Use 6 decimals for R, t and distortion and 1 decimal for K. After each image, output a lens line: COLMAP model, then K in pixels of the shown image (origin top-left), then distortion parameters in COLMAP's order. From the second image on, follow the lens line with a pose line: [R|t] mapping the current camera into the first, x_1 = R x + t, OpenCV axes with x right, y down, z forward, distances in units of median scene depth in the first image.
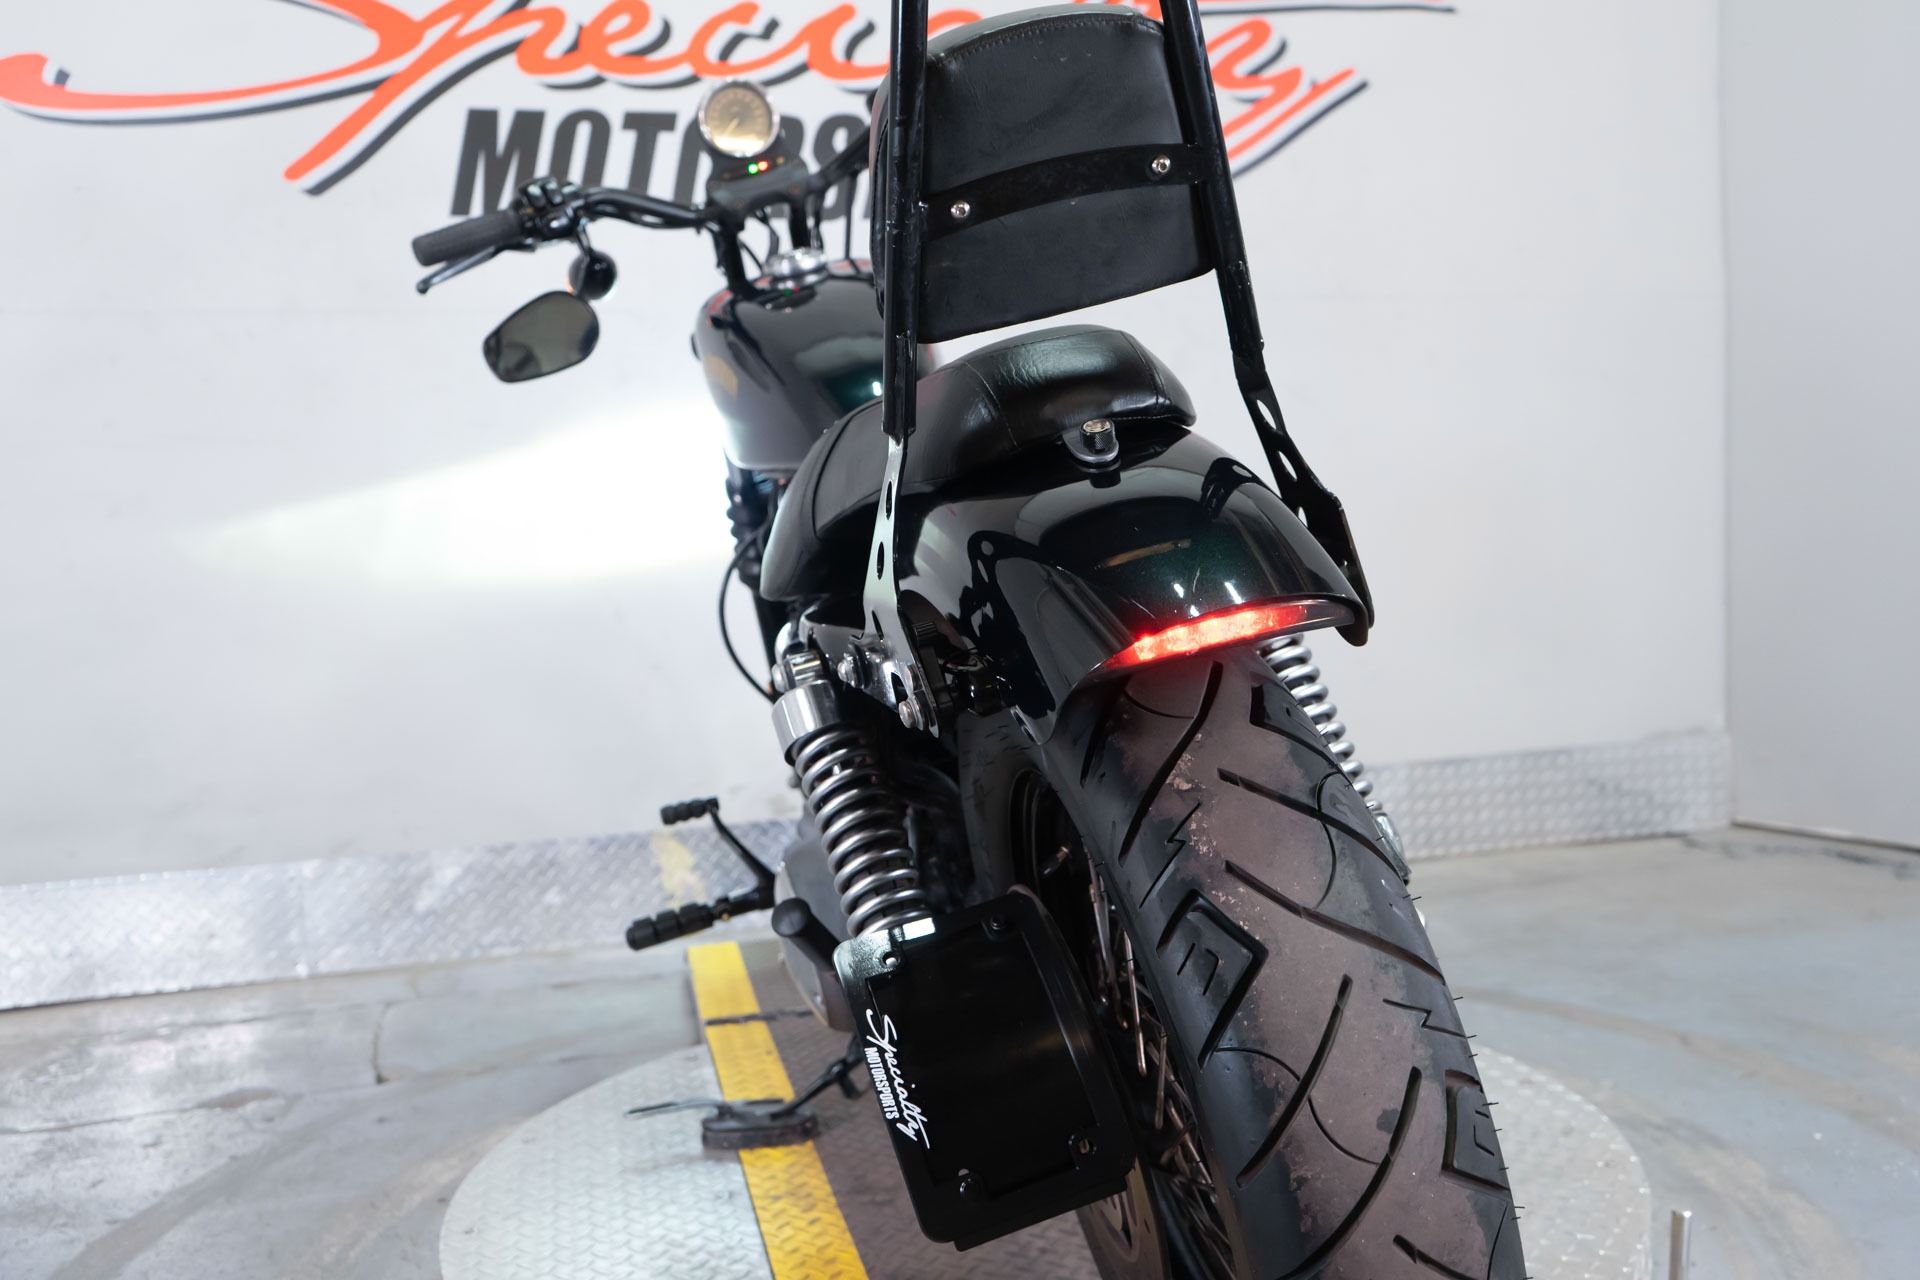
lens RADIAL K [[1749.6, 0, 964.1], [0, 1749.6, 640.2], [0, 0, 1]] dist [-0.008275, 0.016422]
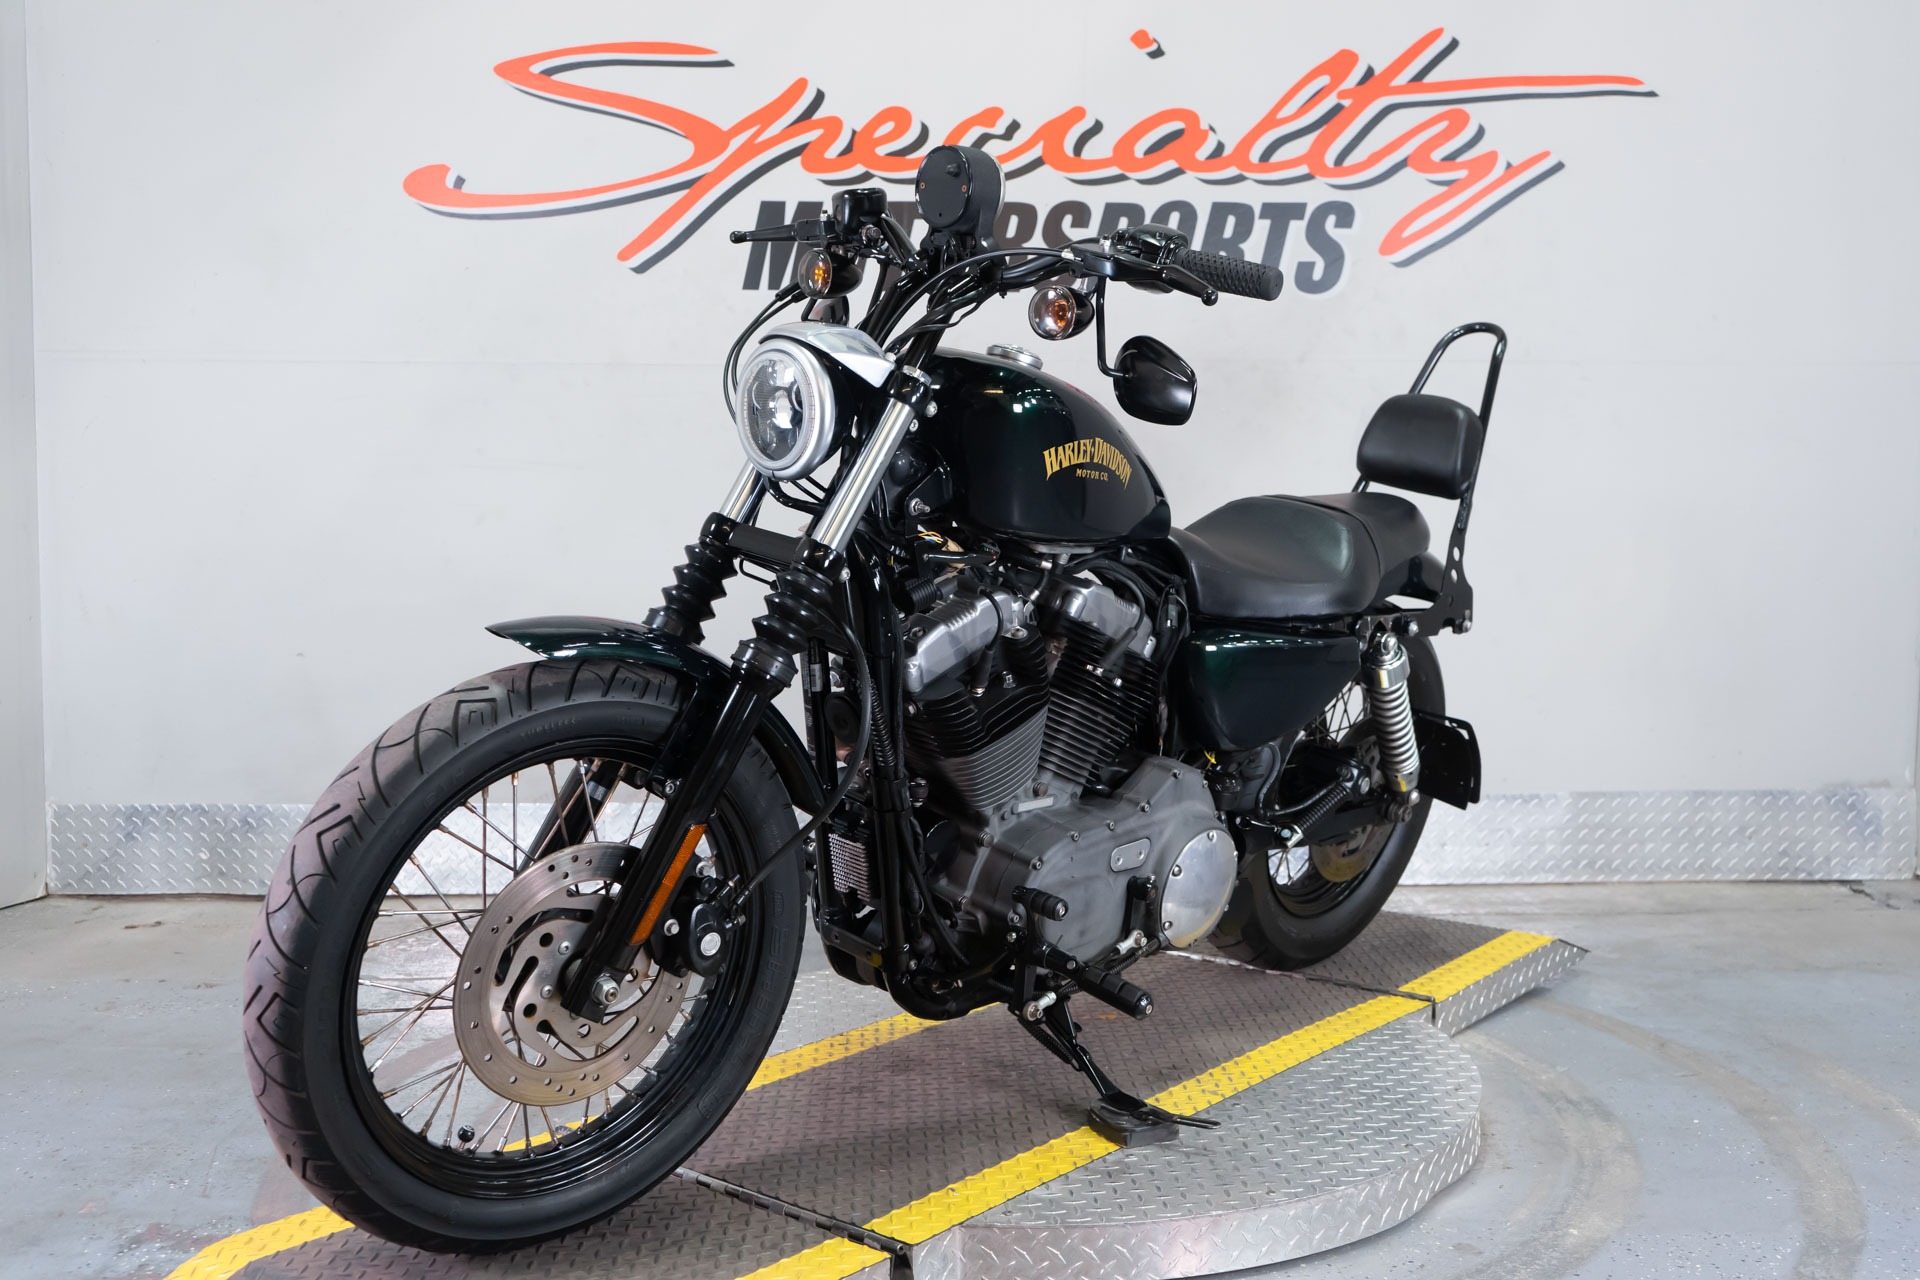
lens RADIAL K [[1879.0, 0, 960.0], [0, 1879.0, 640.0], [0, 0, 1]] dist [0.002101, 0.016336]
pose [[0.969836, 0.058215, -0.236704, 0.181038], [-0.054780, 0.998276, 0.021068, -0.031996], [0.237523, -0.007465, 0.971353, -0.249970]]
